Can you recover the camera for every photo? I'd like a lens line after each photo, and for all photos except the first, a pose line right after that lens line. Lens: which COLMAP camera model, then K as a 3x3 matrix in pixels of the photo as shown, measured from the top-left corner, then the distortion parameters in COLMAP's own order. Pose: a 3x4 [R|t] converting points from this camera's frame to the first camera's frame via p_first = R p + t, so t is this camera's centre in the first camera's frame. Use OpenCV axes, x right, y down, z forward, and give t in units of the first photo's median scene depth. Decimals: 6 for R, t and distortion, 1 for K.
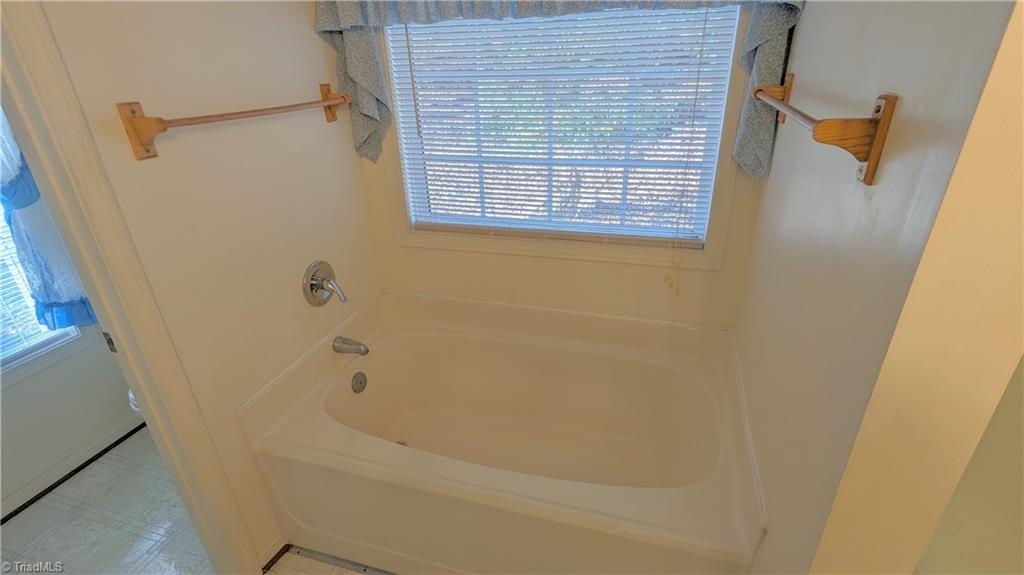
lens RADIAL K [[477.0, 0, 512.6], [0, 477.0, 285.9], [0, 0, 1]] dist [-0.002754, -0.000013]
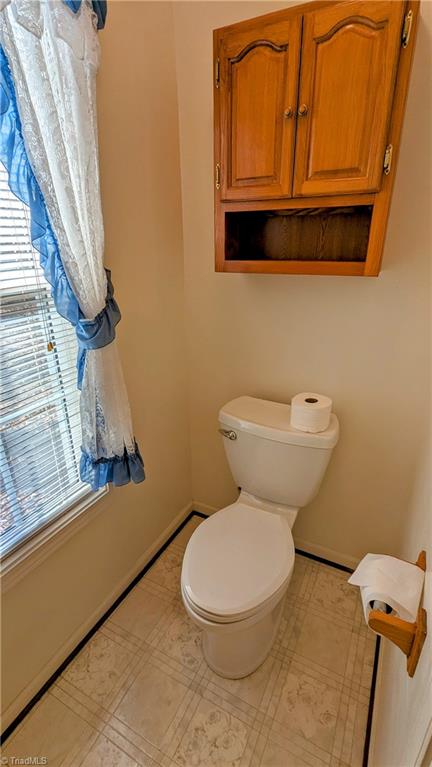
lens RADIAL K [[357.3, 0, 215.3], [0, 357.3, 379.6], [0, 0, 1]] dist [-0.002754, -0.000013]
pose [[0.983892, 0.090867, -0.153949, -0.673601], [-0.099947, 0.993618, -0.052291, -0.089973], [0.148215, 0.066835, 0.986694, 0.393059]]
